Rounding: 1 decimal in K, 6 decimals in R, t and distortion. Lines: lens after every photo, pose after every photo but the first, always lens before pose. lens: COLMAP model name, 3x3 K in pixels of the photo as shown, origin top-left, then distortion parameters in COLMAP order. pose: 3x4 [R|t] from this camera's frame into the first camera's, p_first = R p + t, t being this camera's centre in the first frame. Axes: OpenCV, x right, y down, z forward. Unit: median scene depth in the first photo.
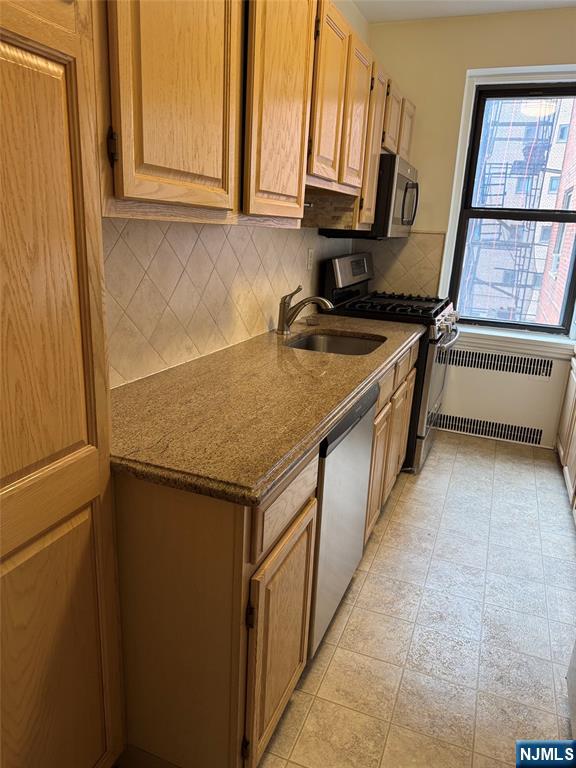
lens RADIAL K [[547.0, 0, 286.1], [0, 547.0, 385.9], [0, 0, 1]] dist [0.046155, -0.046787]
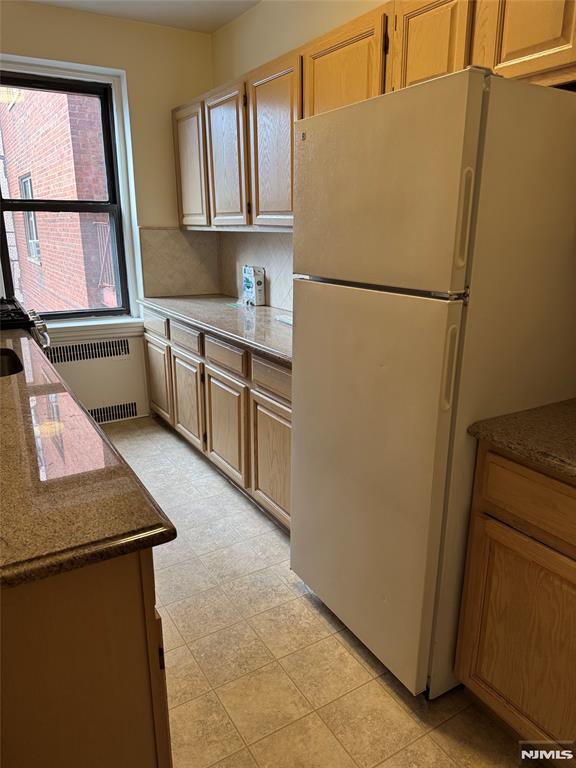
lens RADIAL K [[547.0, 0, 280.5], [0, 547.0, 385.2], [0, 0, 1]] dist [0.046155, -0.046787]
pose [[0.612203, -0.271729, 0.742543, -0.289970], [0.253420, 0.956986, 0.141266, -0.060611], [-0.748990, 0.101692, 0.654732, 0.107028]]
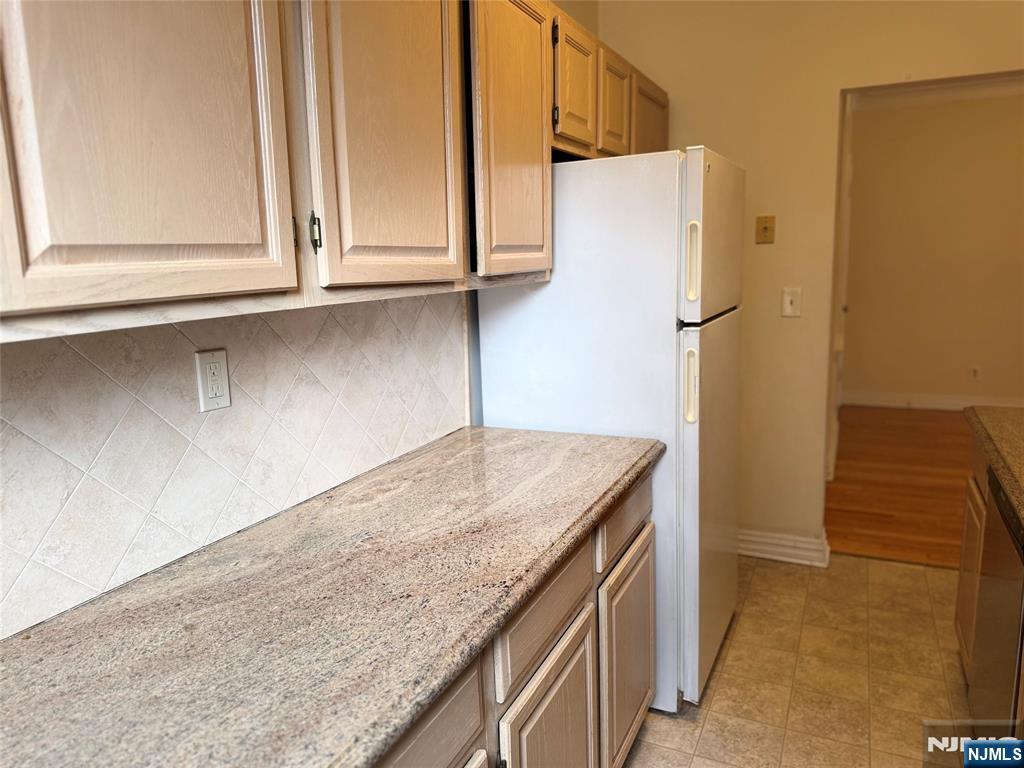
lens RADIAL K [[729.3, 0, 512.3], [0, 729.3, 383.4], [0, 0, 1]] dist [0.046155, -0.046787]
pose [[-0.997986, -0.028928, 0.056451, 0.651563], [-0.001623, 0.901304, 0.433185, -0.467182], [-0.063411, 0.432221, -0.899535, 1.635834]]
